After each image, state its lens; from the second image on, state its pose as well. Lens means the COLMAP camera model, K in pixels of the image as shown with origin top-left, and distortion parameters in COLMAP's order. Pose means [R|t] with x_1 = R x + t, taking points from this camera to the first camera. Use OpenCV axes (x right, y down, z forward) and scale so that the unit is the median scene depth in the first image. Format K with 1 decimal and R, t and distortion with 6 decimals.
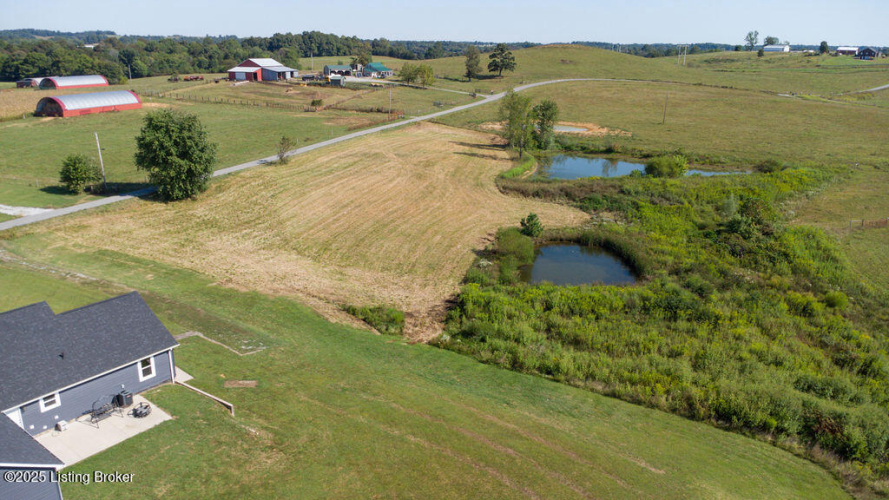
lens RADIAL K [[645.6, 0, 440.6], [0, 645.6, 247.6], [0, 0, 1]] dist [0.033600, -0.047985]
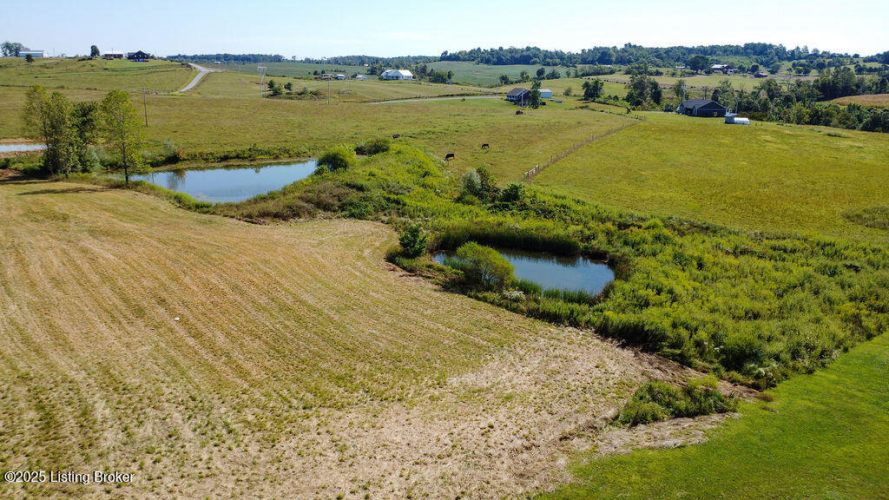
lens RADIAL K [[646.7, 0, 440.8], [0, 646.7, 249.4], [0, 0, 1]] dist [-0.031711, -0.002860]
pose [[0.437475, -0.255808, 0.862078, -0.461900], [0.263779, 0.953016, 0.148934, -0.122050], [-0.859672, 0.162243, 0.484397, 0.584378]]
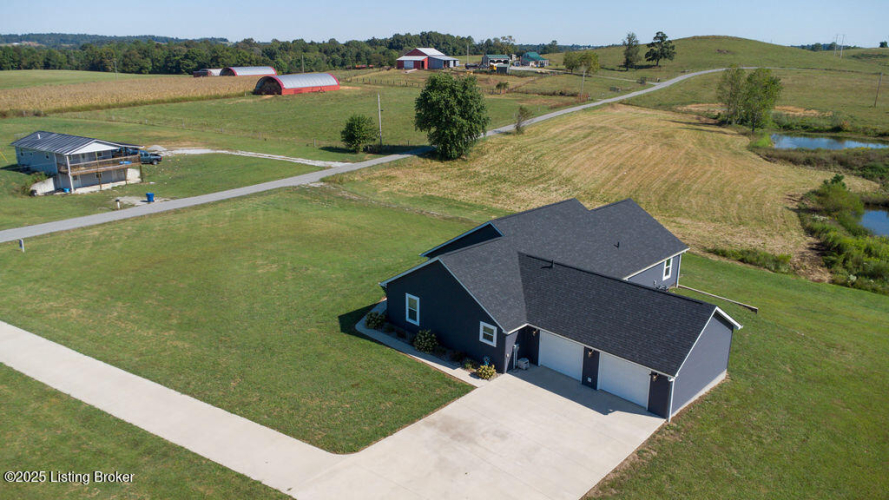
lens RADIAL K [[645.6, 0, 440.6], [0, 645.6, 247.6], [0, 0, 1]] dist [0.033600, -0.047985]
pose [[0.991348, 0.031701, -0.127375, -0.297512], [-0.032723, 0.999447, -0.005939, 0.075462], [0.127116, 0.010055, 0.991837, -0.020557]]
